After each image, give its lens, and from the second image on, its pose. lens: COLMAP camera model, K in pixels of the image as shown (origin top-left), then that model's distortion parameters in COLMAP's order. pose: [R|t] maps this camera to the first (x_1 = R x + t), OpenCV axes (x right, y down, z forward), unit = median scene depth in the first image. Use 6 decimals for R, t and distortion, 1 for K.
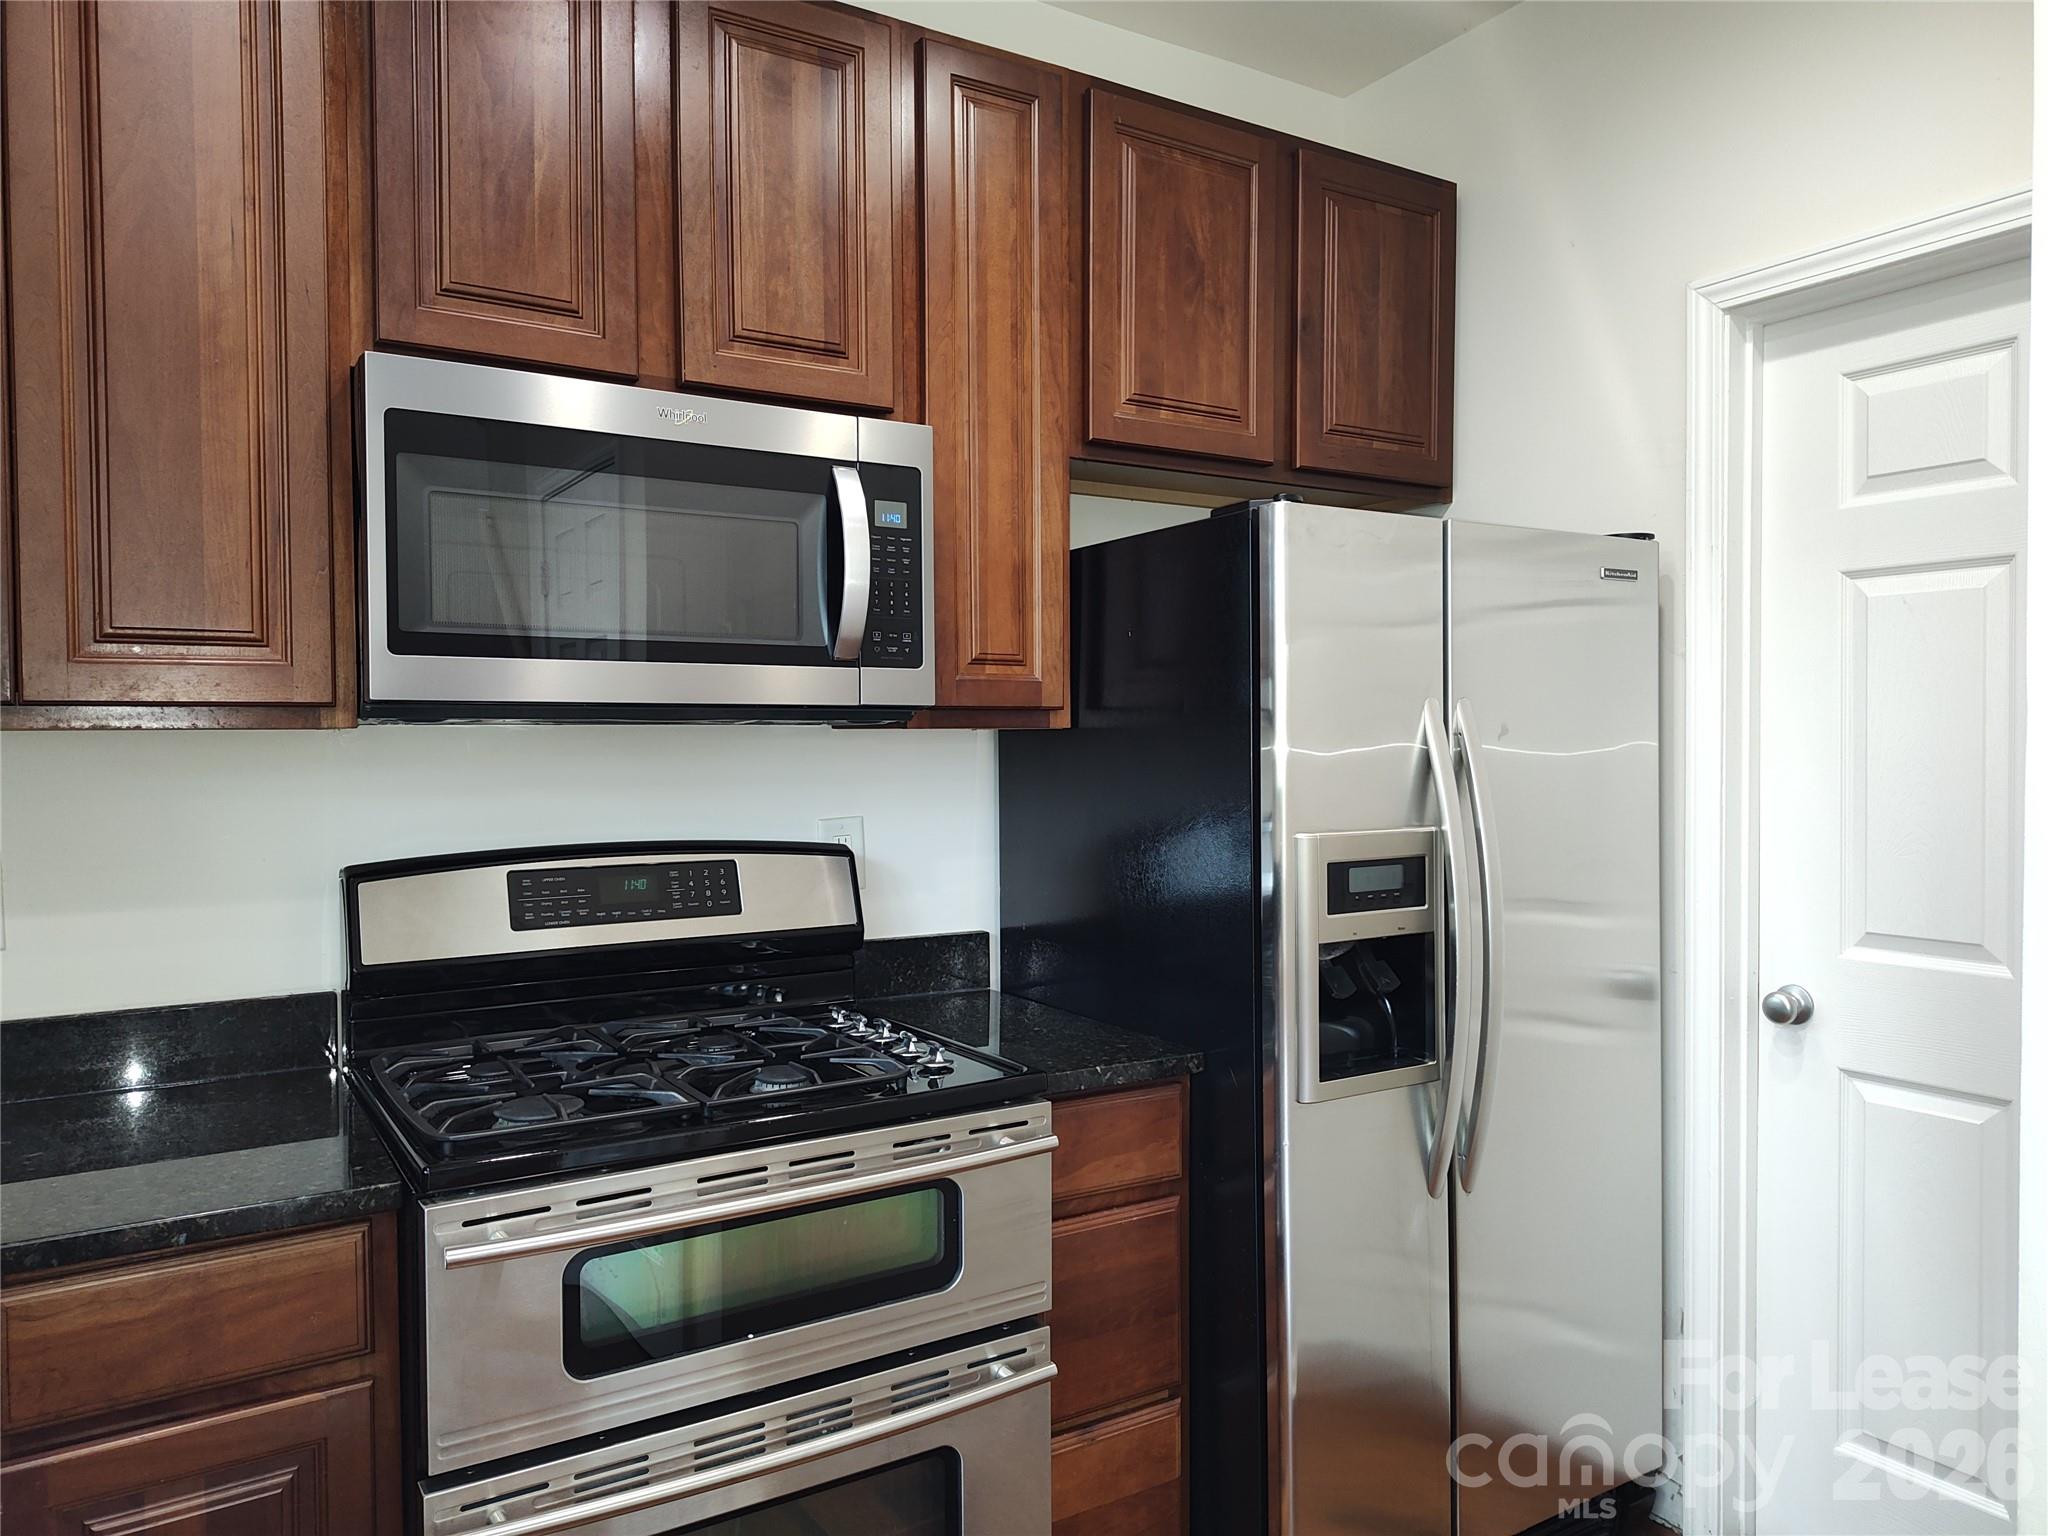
lens RADIAL K [[1385.6, 0, 1018.5], [0, 1385.6, 772.3], [0, 0, 1]] dist [0.028405, -0.018612]
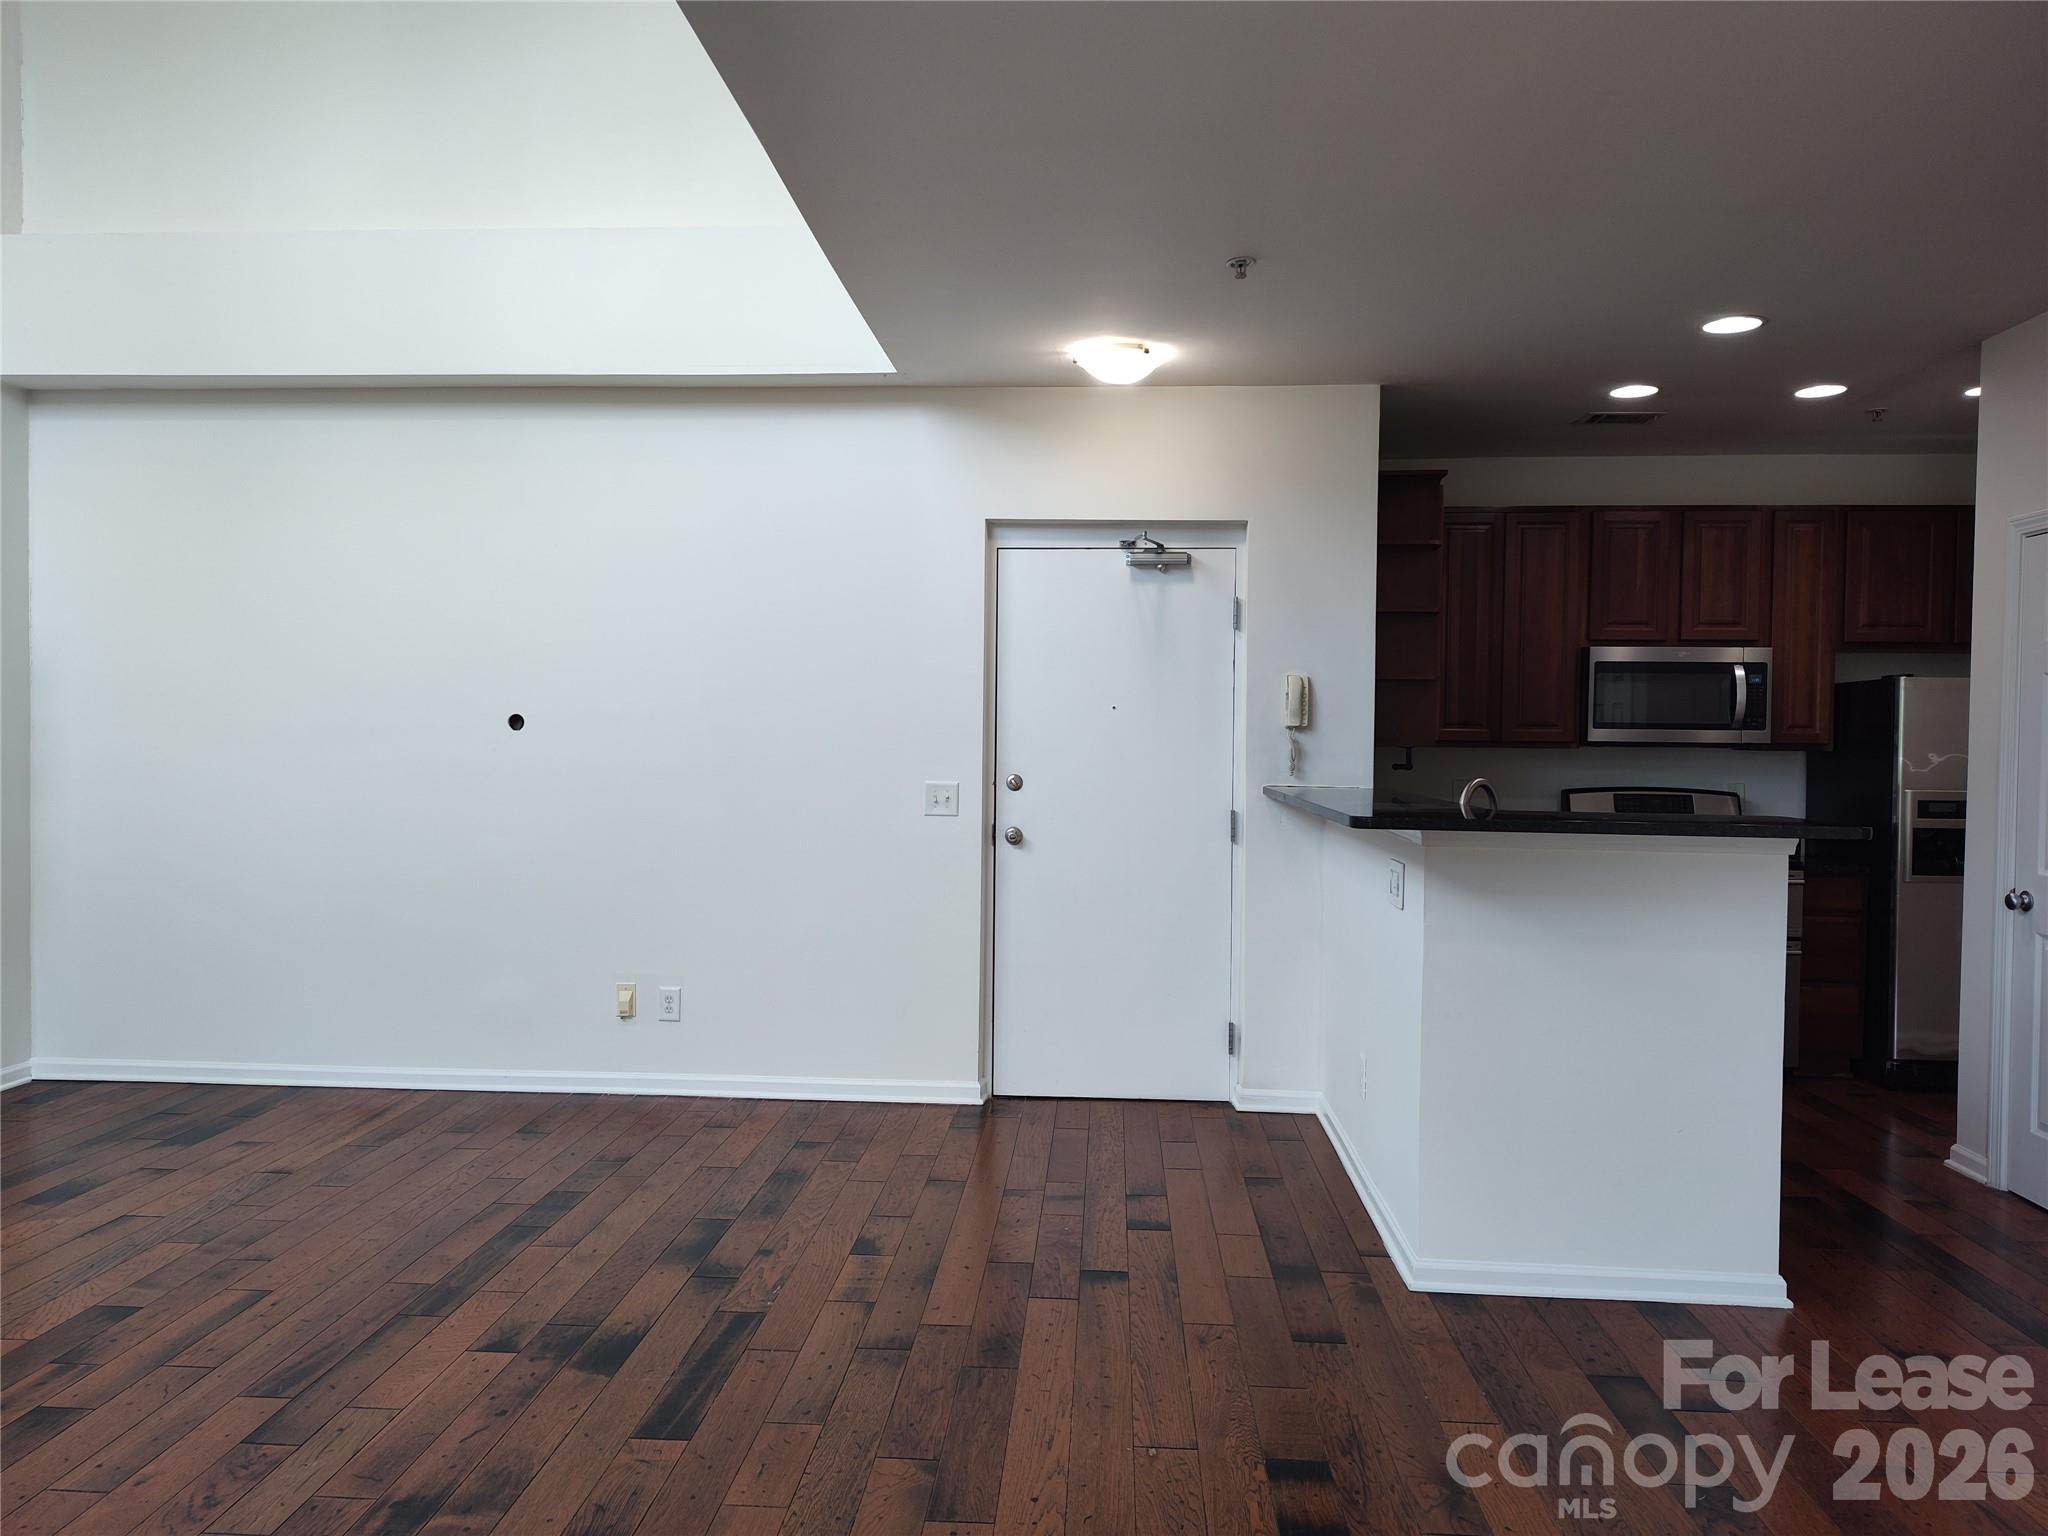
lens RADIAL K [[1385.6, 0, 1022.2], [0, 1385.6, 769.3], [0, 0, 1]] dist [0.028405, -0.018612]
pose [[0.812973, 0.027828, -0.581636, 0.381416], [-0.026267, 0.999593, 0.011110, 0.016156], [0.581708, 0.006245, 0.813374, -2.386654]]
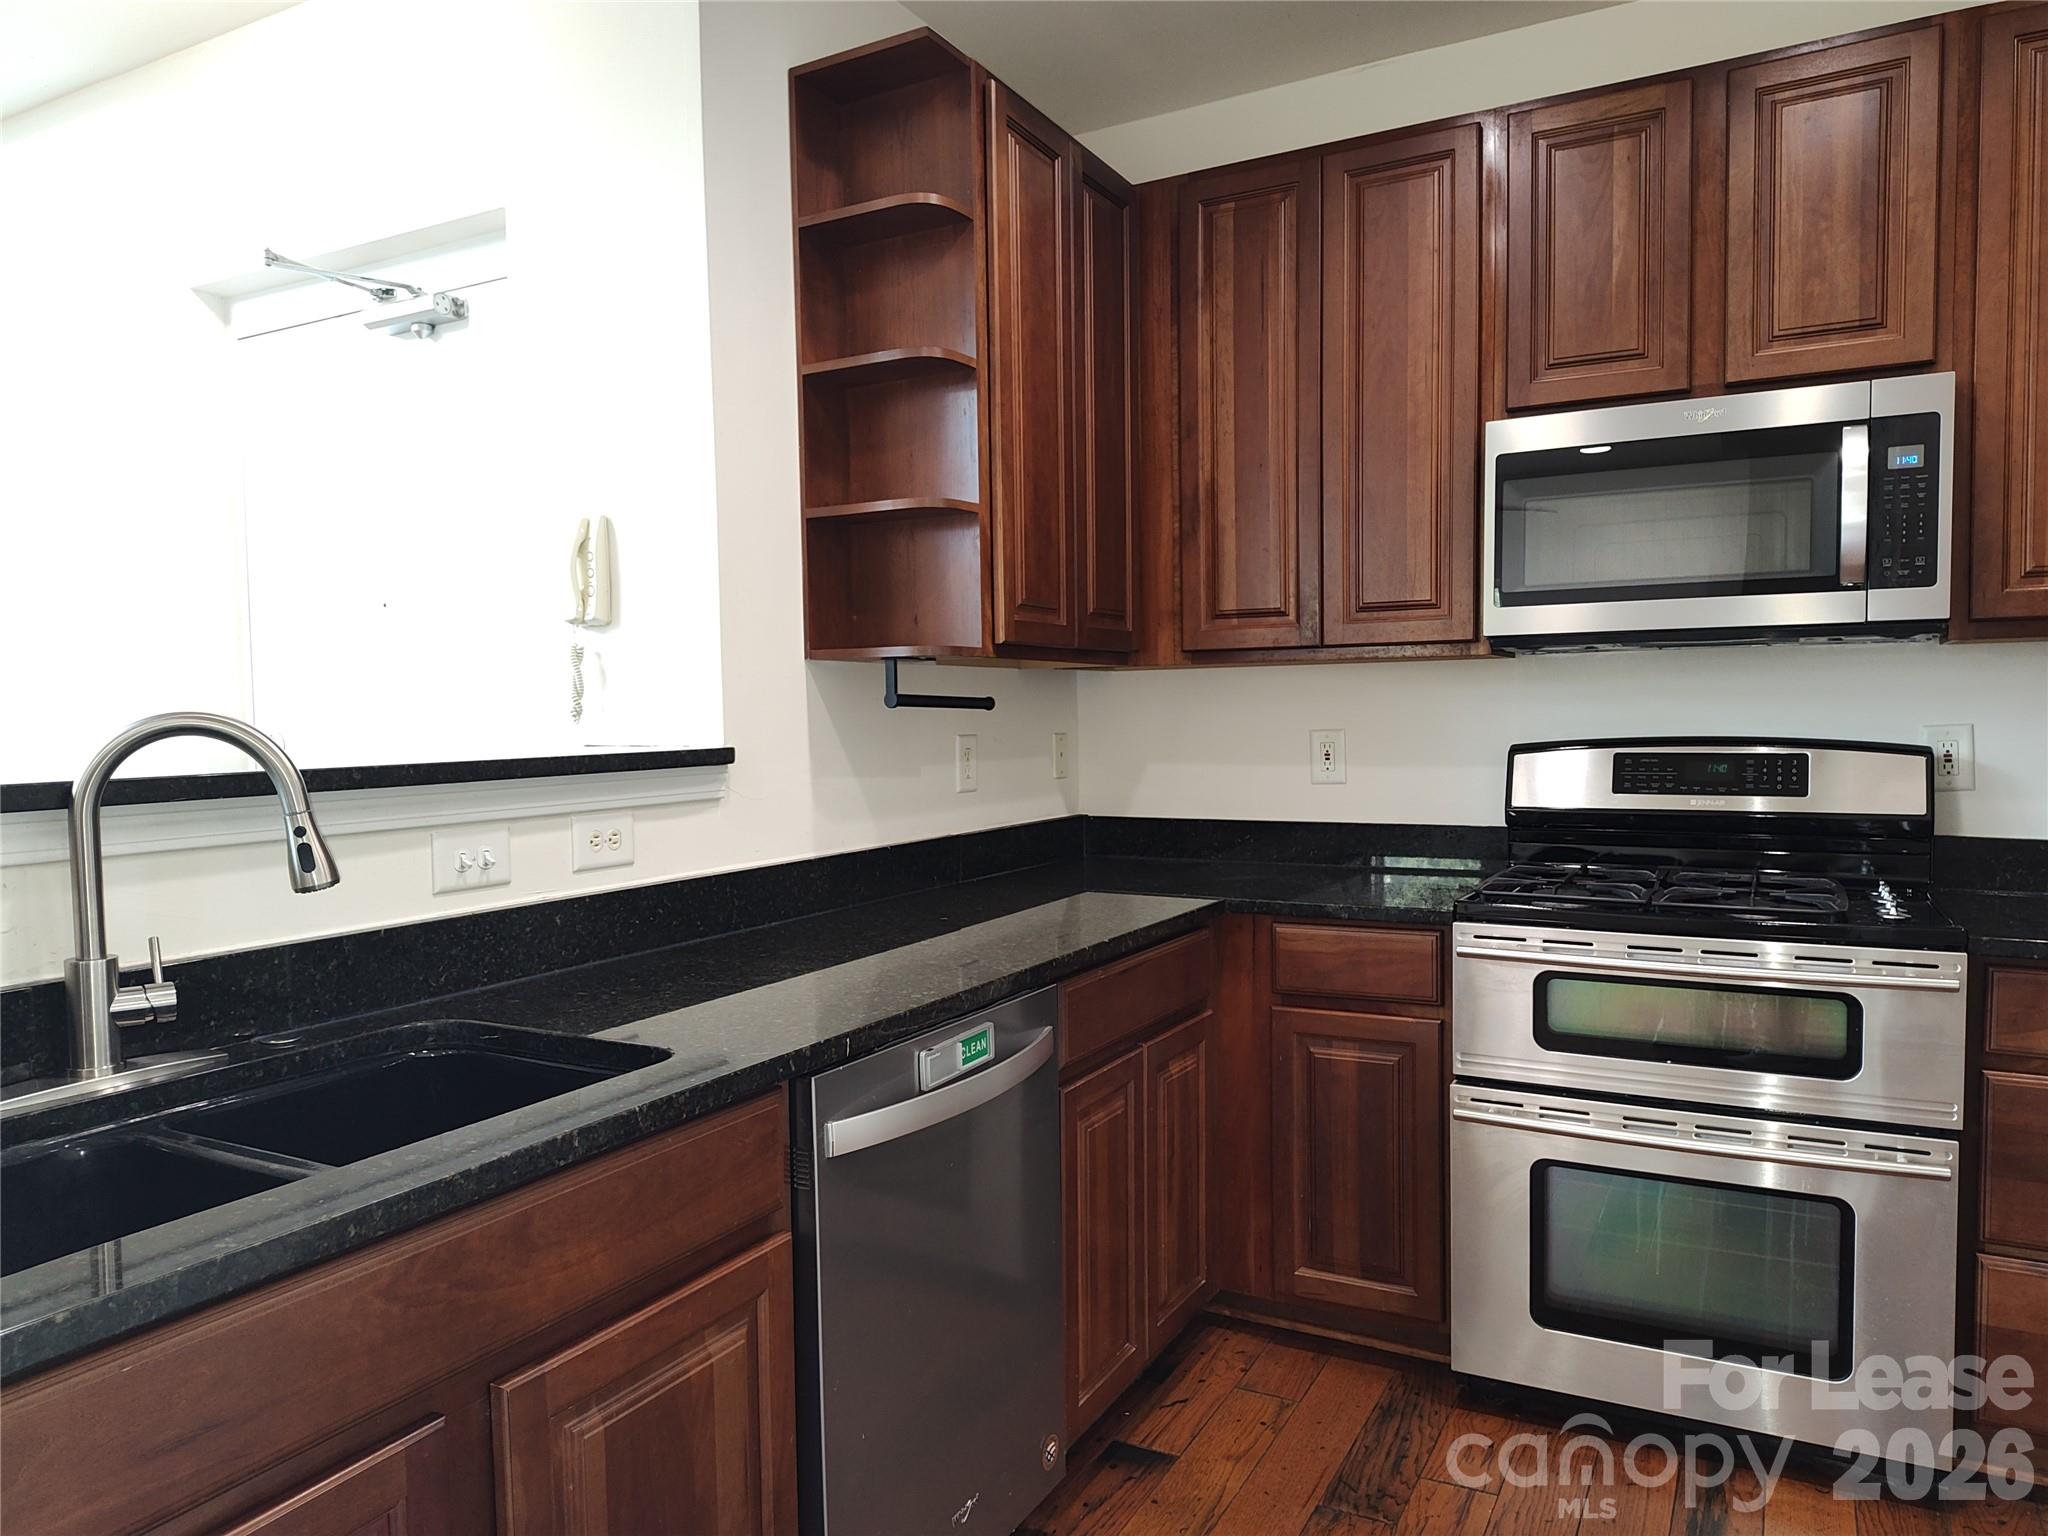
lens RADIAL K [[1385.6, 0, 1026.5], [0, 1385.6, 775.3], [0, 0, 1]] dist [0.028405, -0.018612]
pose [[0.505526, 0.039478, -0.861907, 0.573493], [-0.005953, 0.999088, 0.042270, 0.038565], [0.862791, -0.016238, 0.505301, -0.249499]]
